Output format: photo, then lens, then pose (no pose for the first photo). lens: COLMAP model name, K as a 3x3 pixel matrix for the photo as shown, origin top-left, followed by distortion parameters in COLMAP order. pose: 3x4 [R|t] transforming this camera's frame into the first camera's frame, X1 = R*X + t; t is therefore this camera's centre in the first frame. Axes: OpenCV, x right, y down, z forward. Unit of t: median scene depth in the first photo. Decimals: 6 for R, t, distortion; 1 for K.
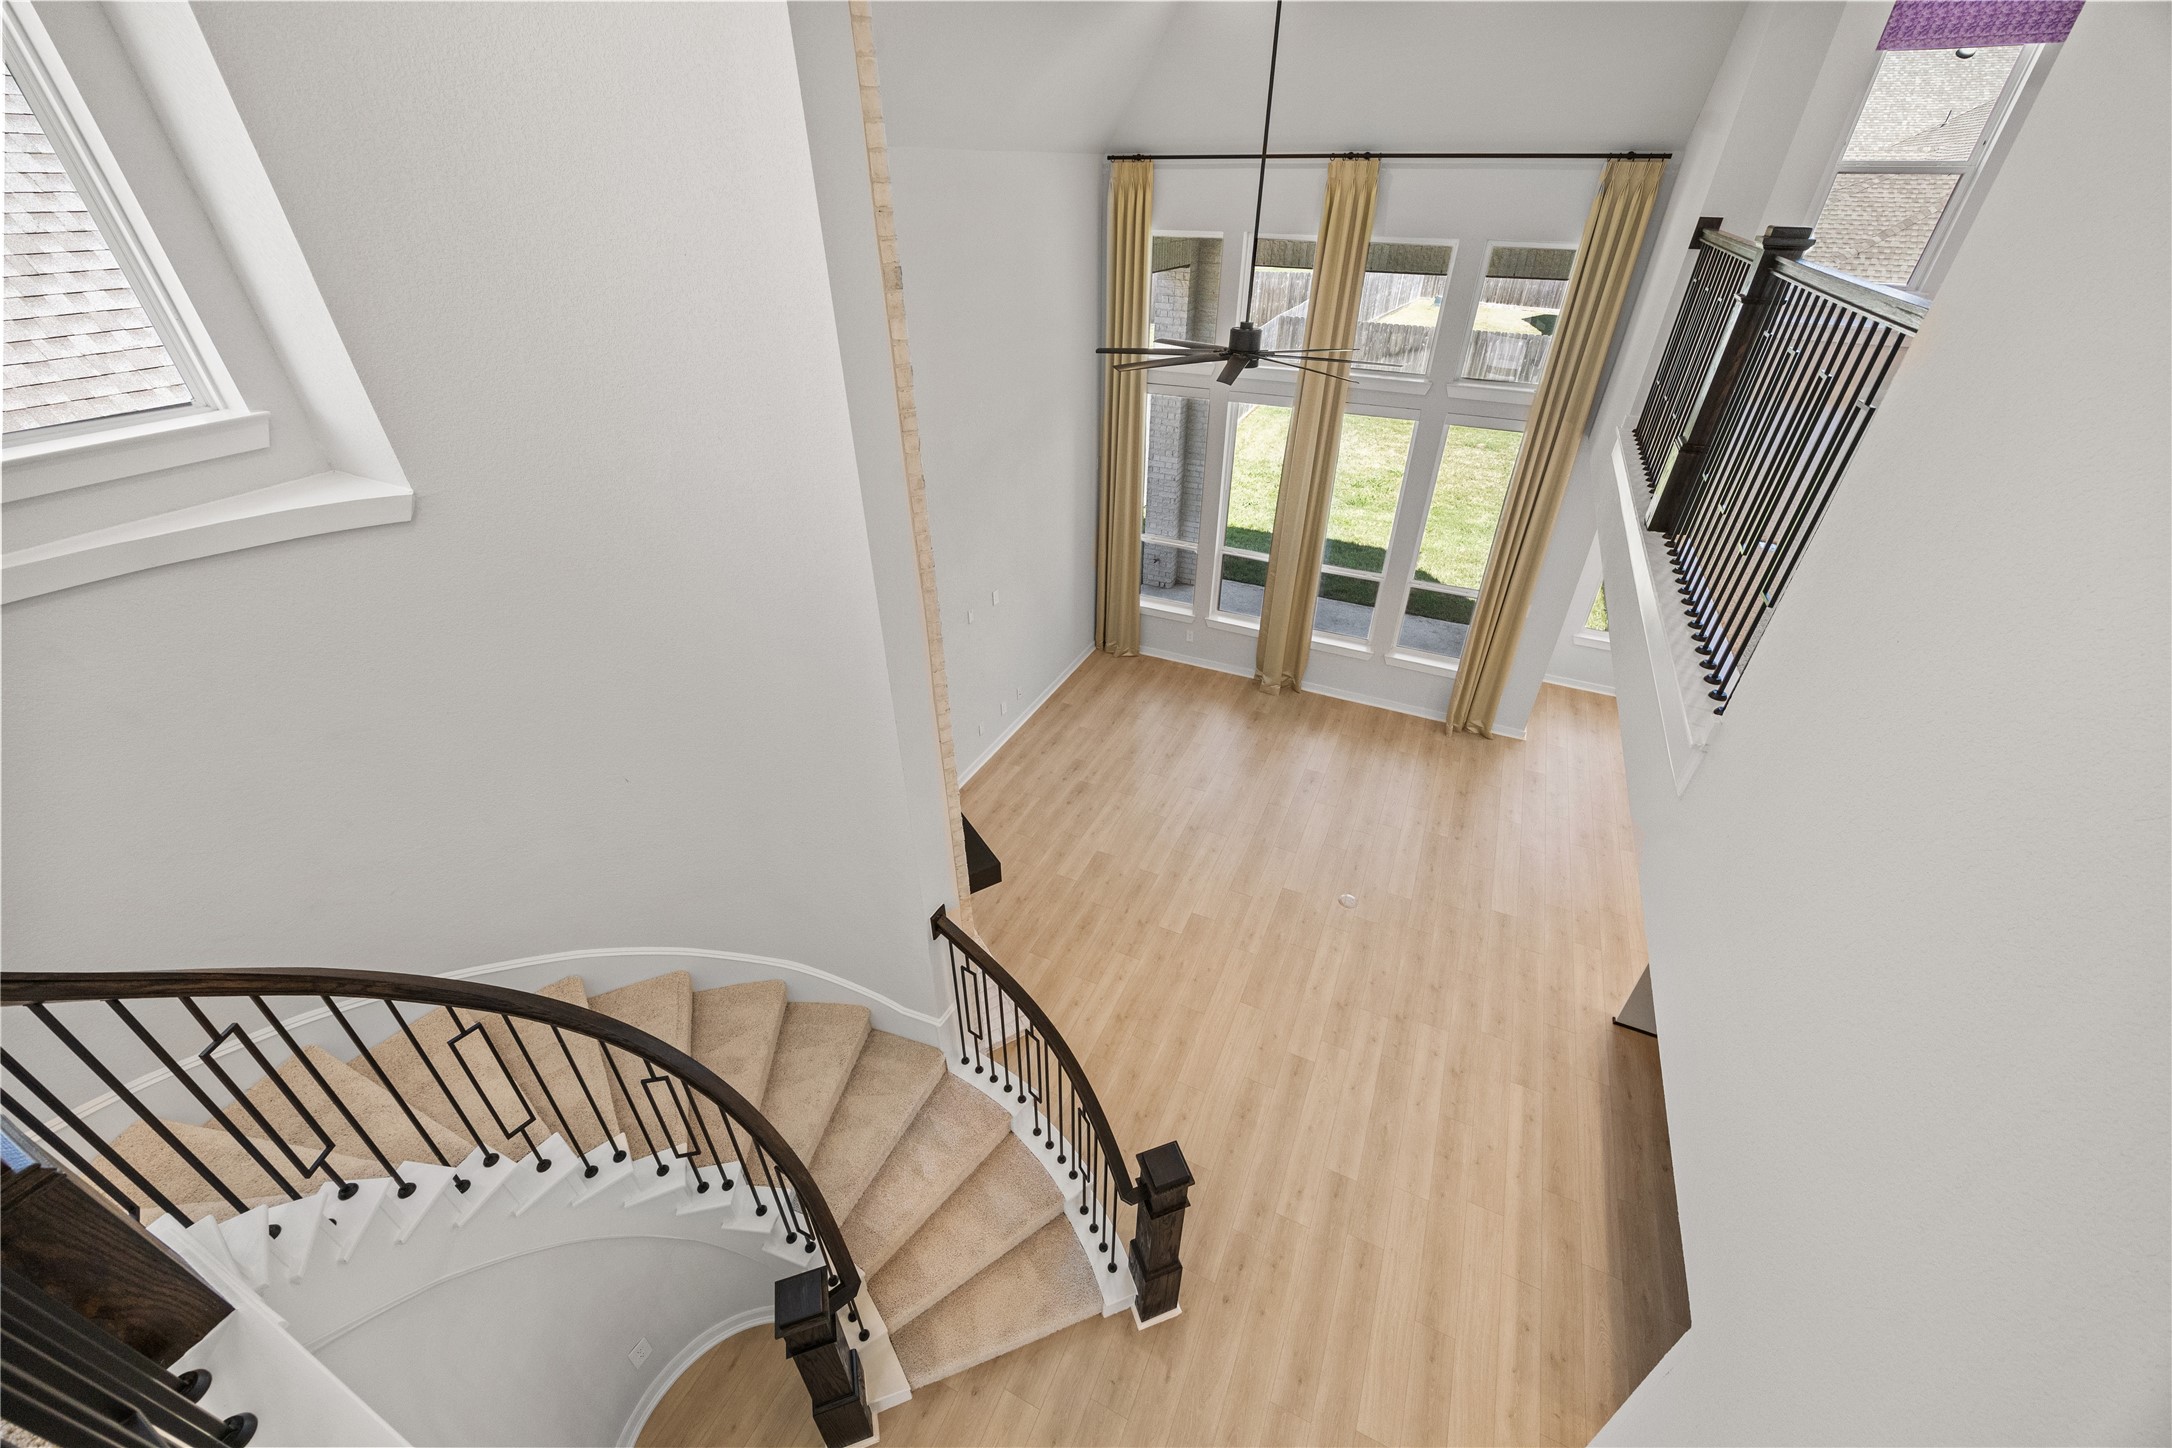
lens RADIAL K [[843.6, 0, 1085.3], [0, 843.6, 723.3], [0, 0, 1]] dist [0.006202, -0.000353]
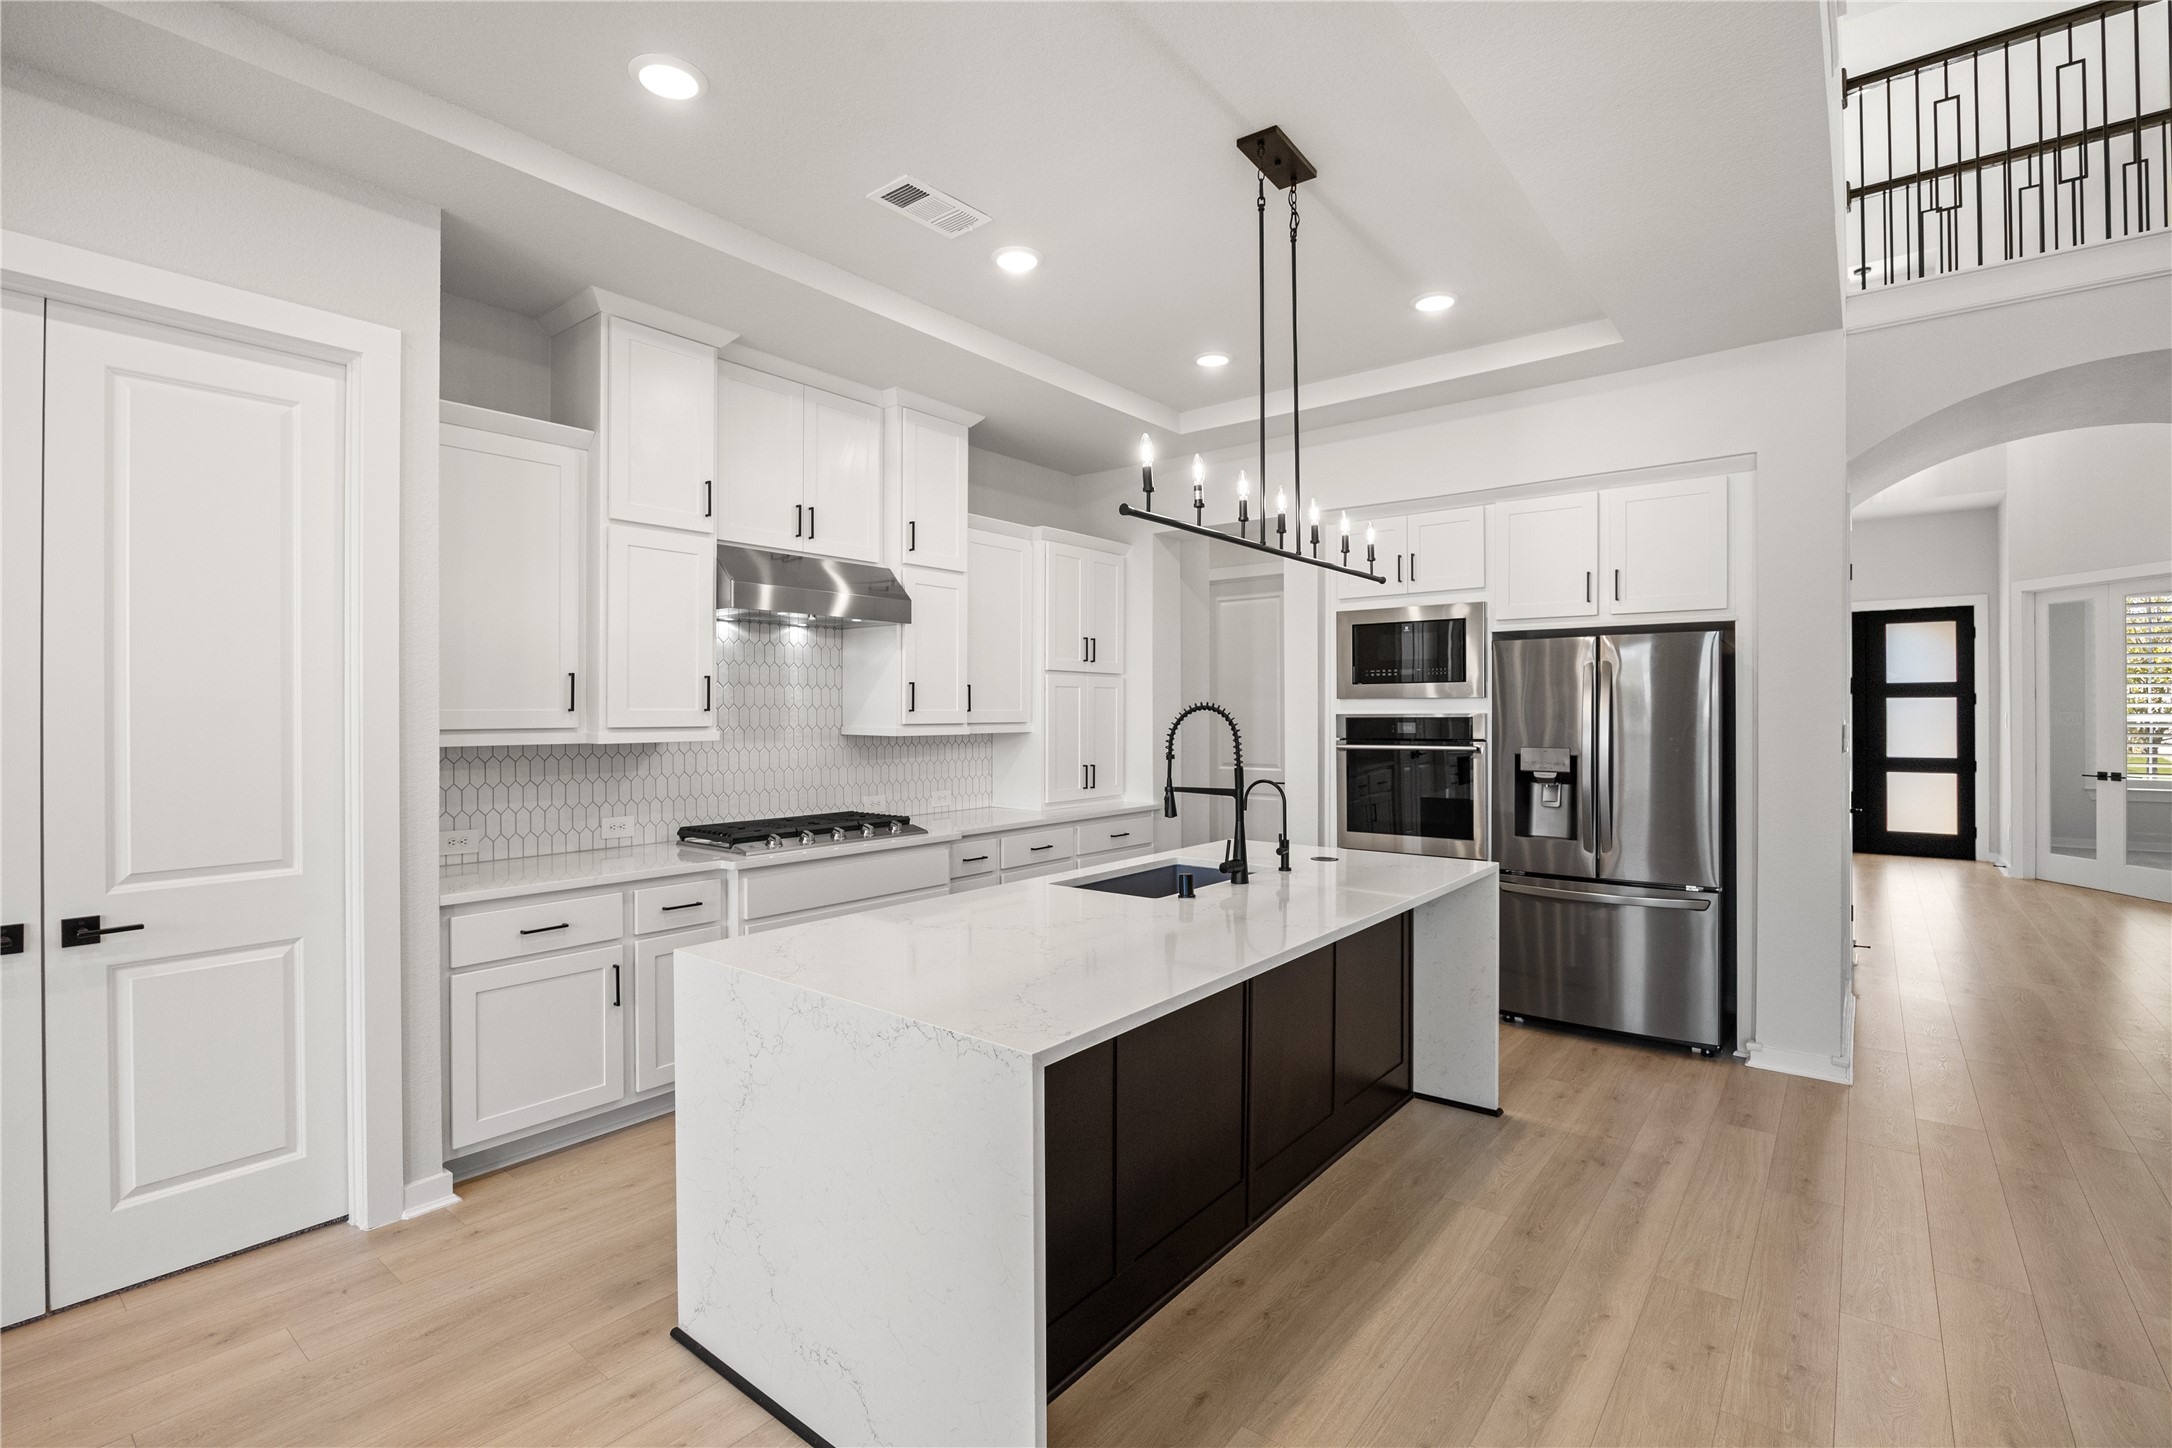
lens RADIAL K [[979.3, 0, 1080.4], [0, 979.3, 718.6], [0, 0, 1]] dist [-0.012508, 0.001076]
pose [[-0.970366, -0.001424, 0.241635, 0.650886], [0.134631, 0.827206, 0.545531, -0.008980], [-0.200659, 0.561897, -0.802501, 1.277680]]
